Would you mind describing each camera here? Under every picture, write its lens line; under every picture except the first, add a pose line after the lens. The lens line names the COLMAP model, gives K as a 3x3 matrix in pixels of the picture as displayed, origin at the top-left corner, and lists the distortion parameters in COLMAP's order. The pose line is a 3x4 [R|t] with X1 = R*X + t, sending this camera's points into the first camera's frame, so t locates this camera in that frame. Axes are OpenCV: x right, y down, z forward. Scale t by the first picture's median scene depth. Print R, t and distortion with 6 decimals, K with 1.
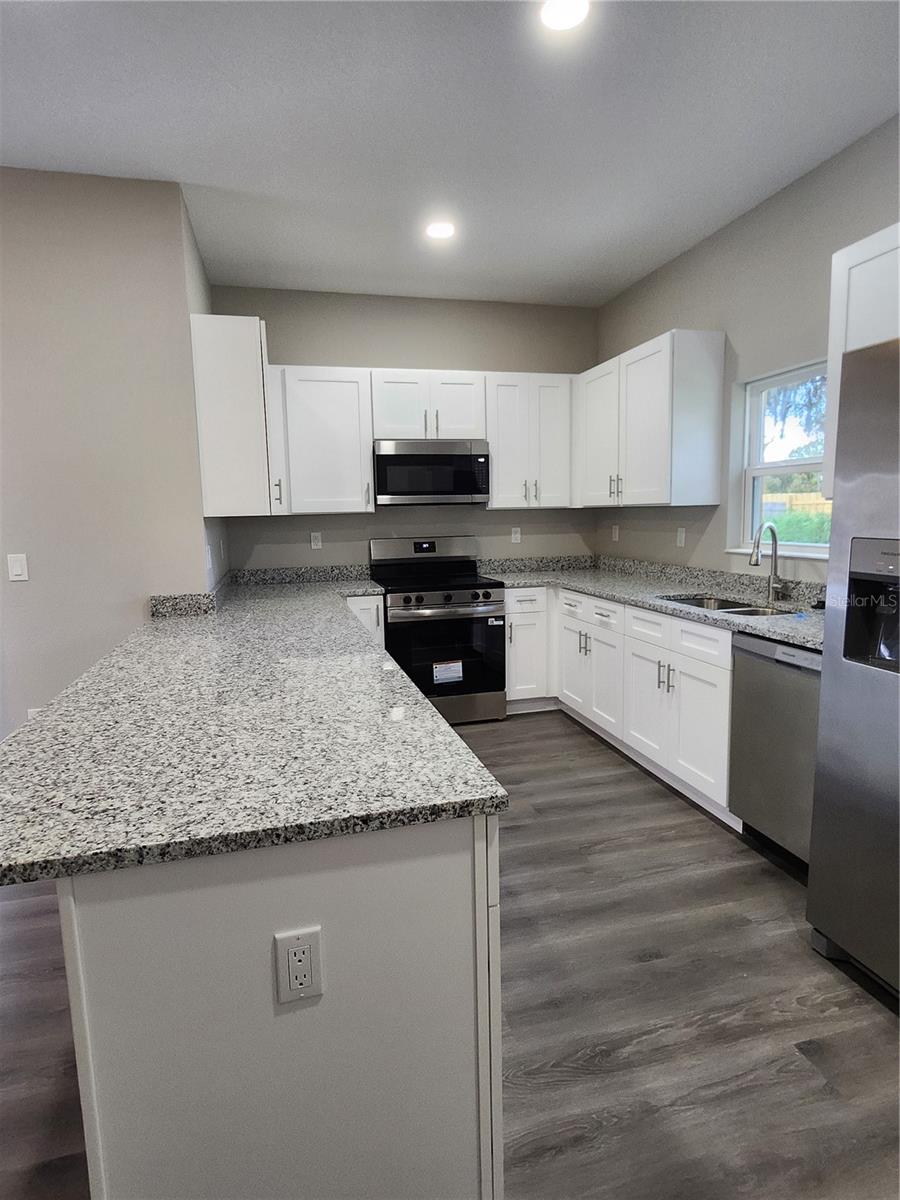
lens RADIAL K [[646.3, 0, 450.6], [0, 646.3, 589.8], [0, 0, 1]] dist [0.001048, 0.001333]
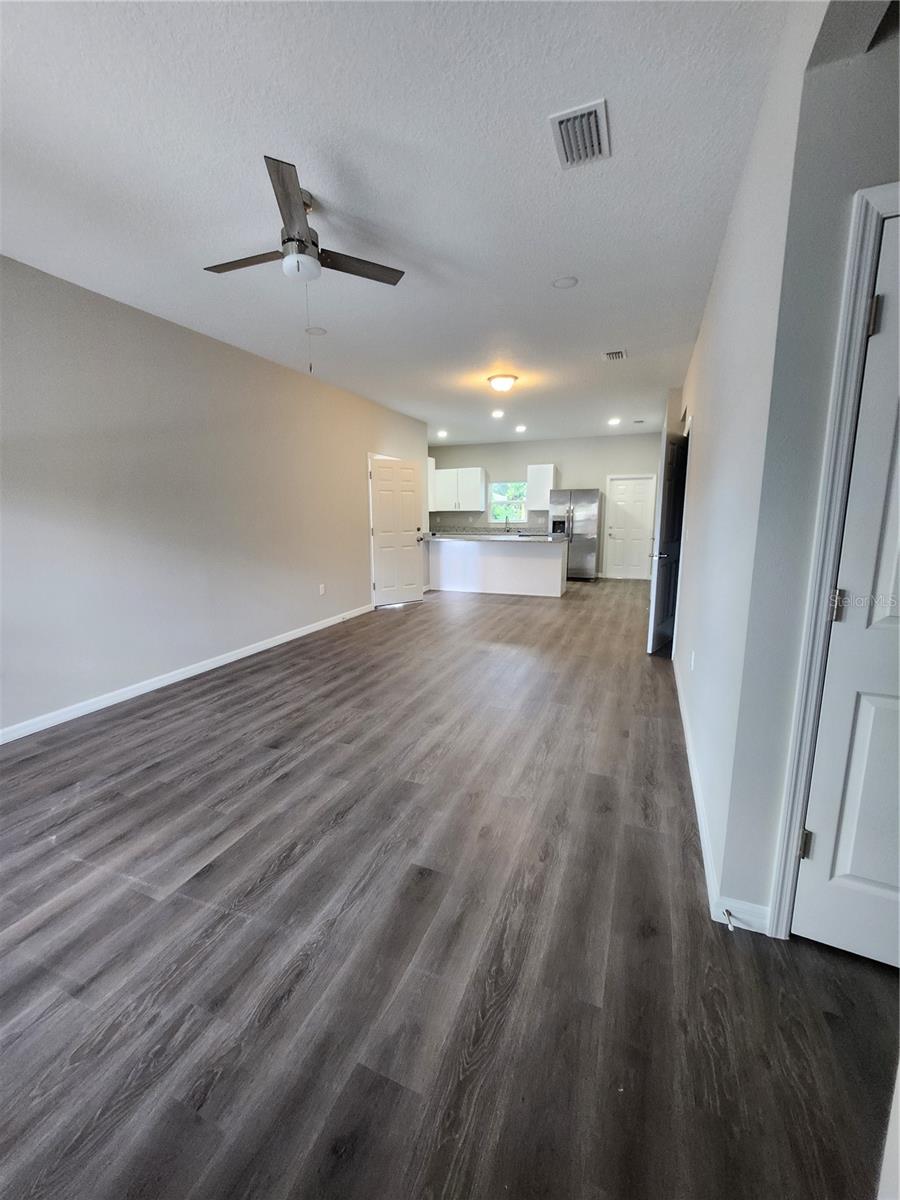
lens RADIAL K [[474.5, 0, 455.5], [0, 474.5, 600.9], [0, 0, 1]] dist [0.004928, 0.000015]
pose [[0.599586, -0.128761, 0.789885, -2.063282], [0.088302, 0.991590, 0.094613, 0.125201], [-0.795424, 0.013019, 0.605913, -0.623372]]
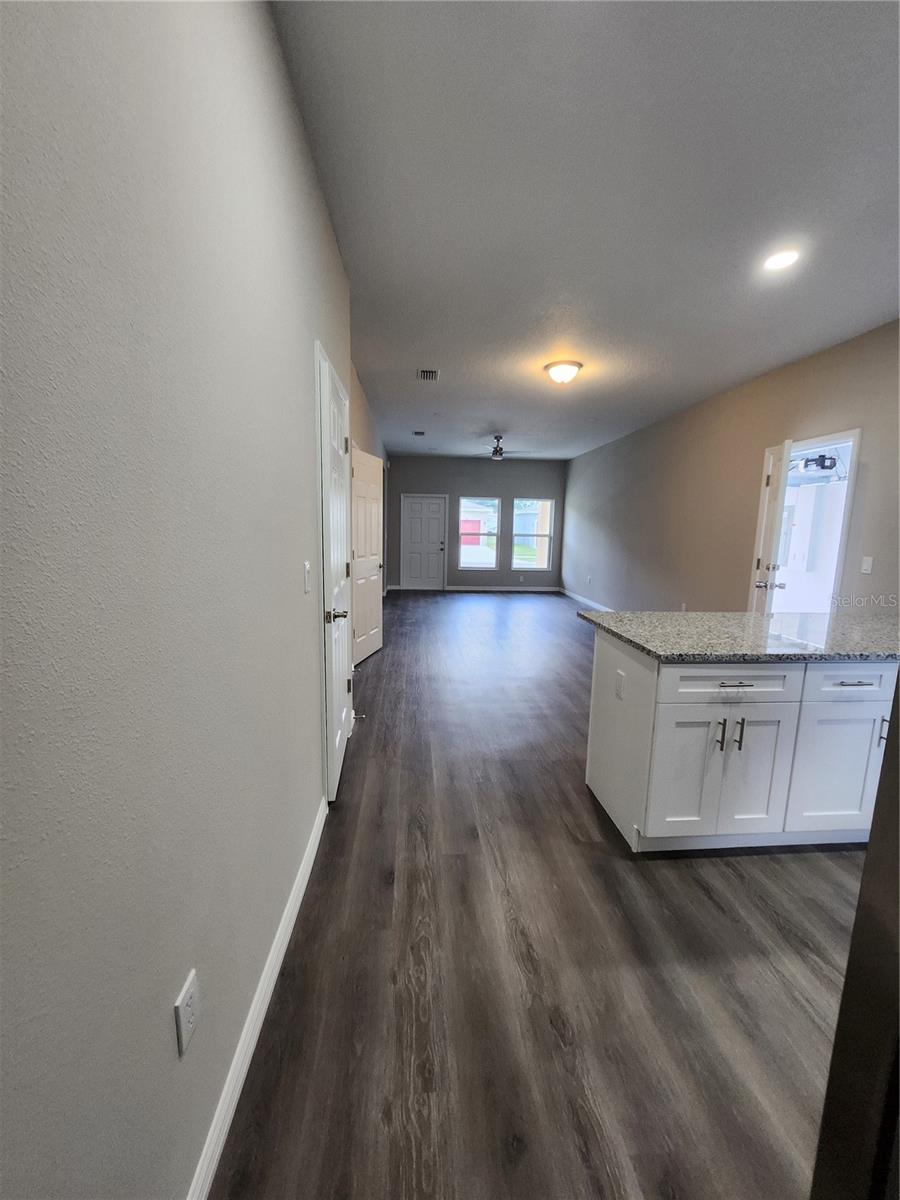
lens RADIAL K [[474.5, 0, 453.9], [0, 474.5, 599.0], [0, 0, 1]] dist [0.004928, 0.000015]
pose [[-0.174691, 0.164181, -0.970839, 0.546331], [-0.143951, 0.971147, 0.190136, -0.025481], [0.974044, 0.172968, -0.146017, 0.143534]]
